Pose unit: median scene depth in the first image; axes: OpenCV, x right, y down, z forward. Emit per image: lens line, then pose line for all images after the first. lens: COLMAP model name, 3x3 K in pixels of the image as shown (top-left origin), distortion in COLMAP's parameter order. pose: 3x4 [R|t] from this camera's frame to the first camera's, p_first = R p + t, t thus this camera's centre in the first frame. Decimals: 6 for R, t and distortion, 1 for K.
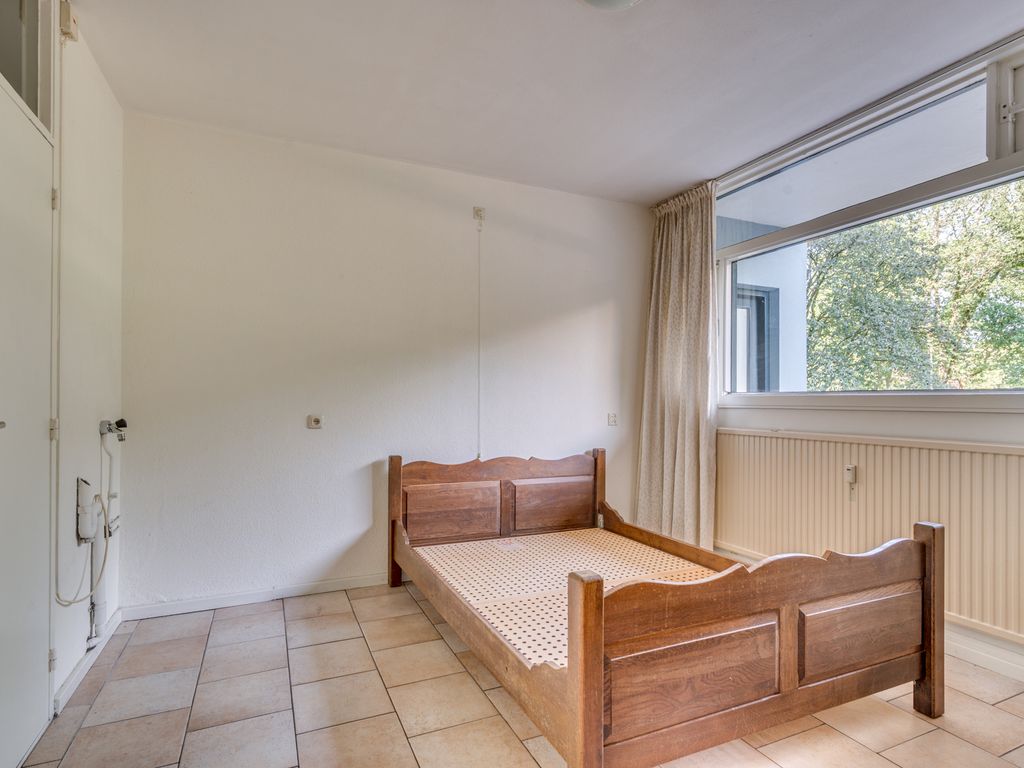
lens RADIAL K [[539.9, 0, 509.5], [0, 539.9, 402.1], [0, 0, 1]] dist [-0.001866, 0.000827]
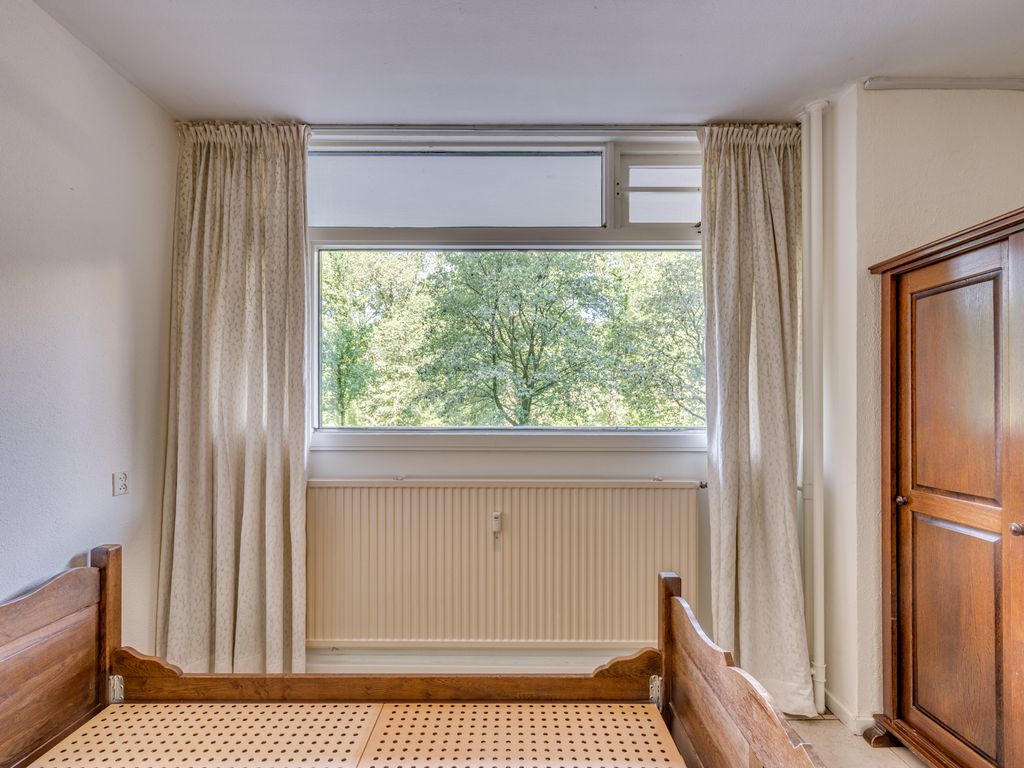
lens RADIAL K [[539.9, 0, 509.5], [0, 539.9, 402.1], [0, 0, 1]] dist [-0.001866, 0.000827]
pose [[0.424401, 0.000921, 0.905474, -0.138805], [-0.000113, 1.000000, -0.000964, -0.051809], [-0.905475, 0.000306, 0.424400, 0.456299]]
